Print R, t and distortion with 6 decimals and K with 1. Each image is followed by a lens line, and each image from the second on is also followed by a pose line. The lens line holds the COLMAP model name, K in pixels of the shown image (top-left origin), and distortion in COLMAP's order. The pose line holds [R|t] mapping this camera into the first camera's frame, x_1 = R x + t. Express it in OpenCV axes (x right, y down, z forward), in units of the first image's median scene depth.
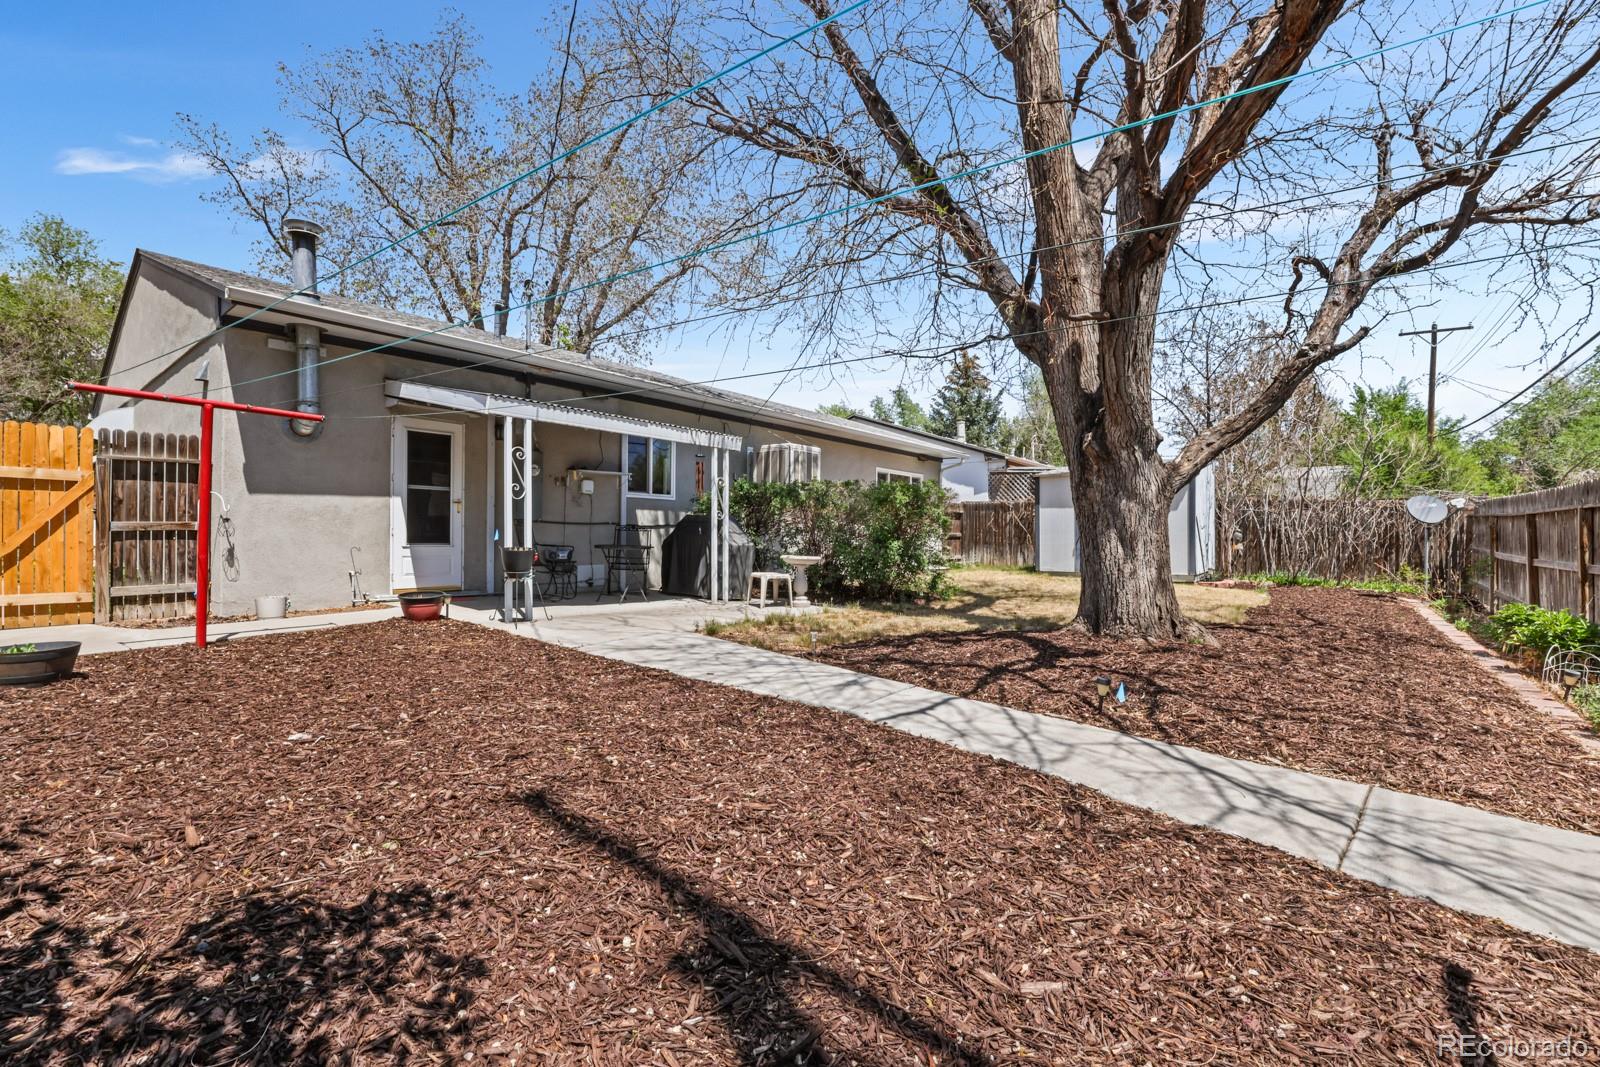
lens RADIAL K [[687.4, 0, 794.8], [0, 687.4, 542.5], [0, 0, 1]] dist [-0.023800, 0.001121]
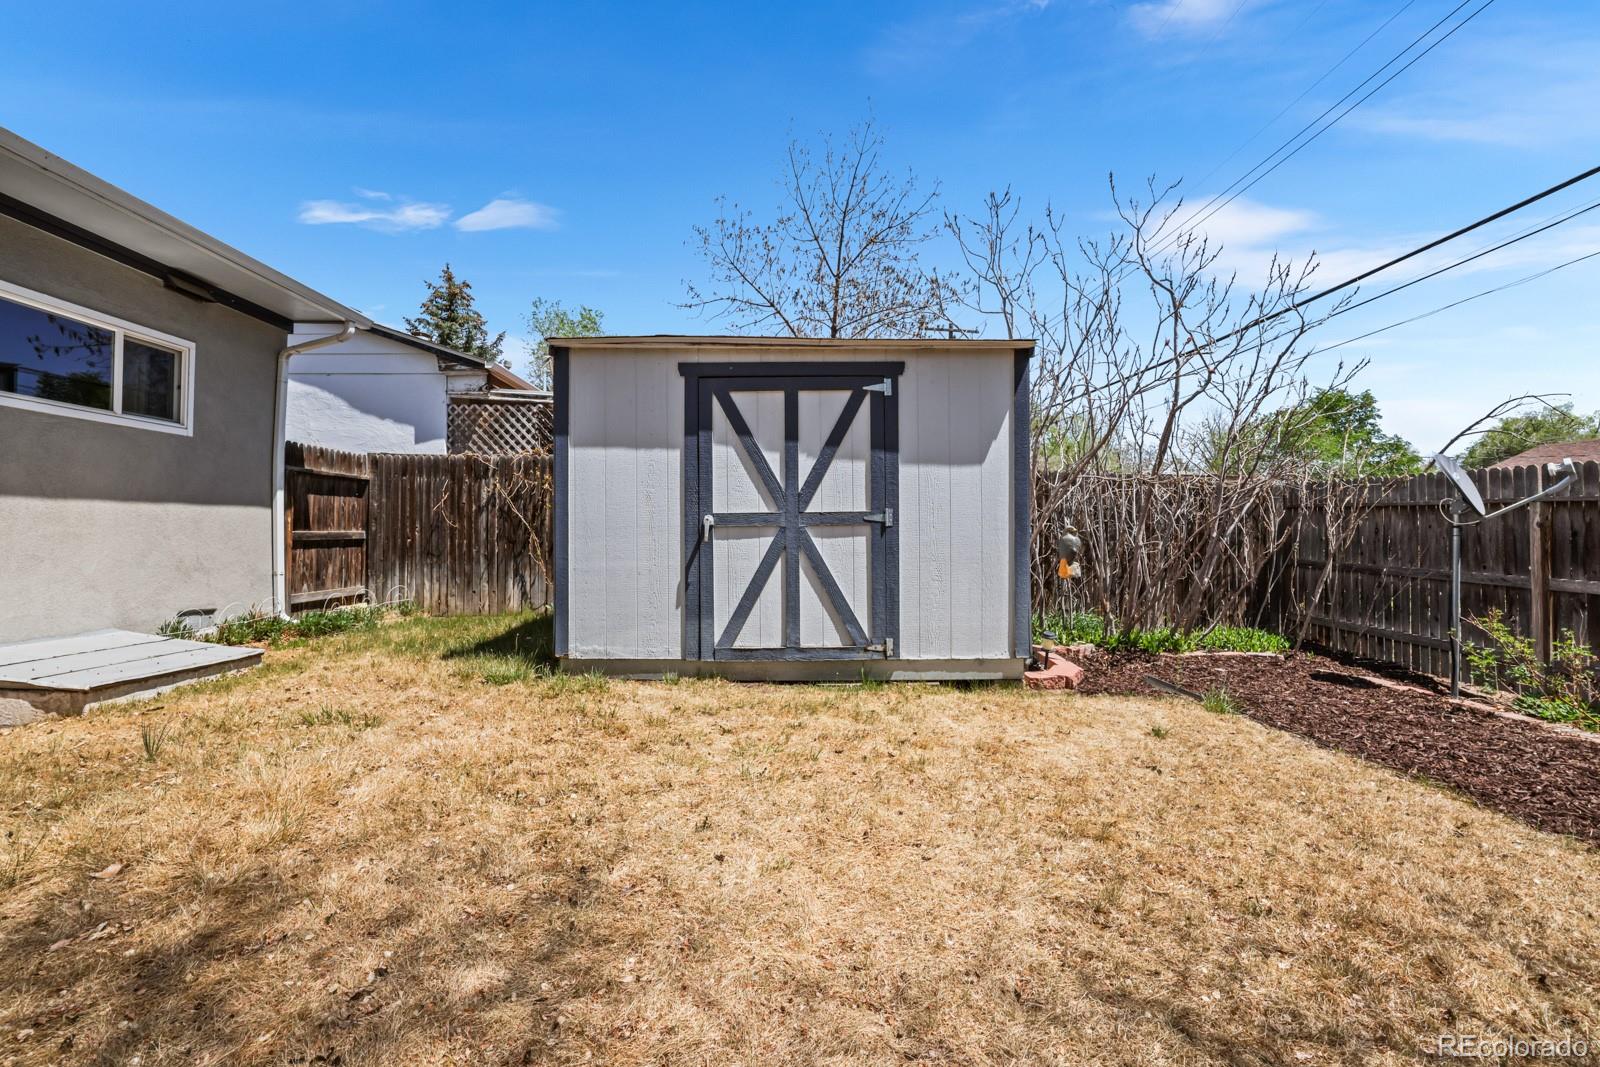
lens RADIAL K [[687.4, 0, 794.8], [0, 687.4, 542.5], [0, 0, 1]] dist [-0.023800, 0.001121]
pose [[0.775735, -0.010370, 0.630974, 0.380149], [0.005274, 0.999937, 0.009949, -0.018307], [-0.631037, -0.004390, 0.775740, 1.091478]]
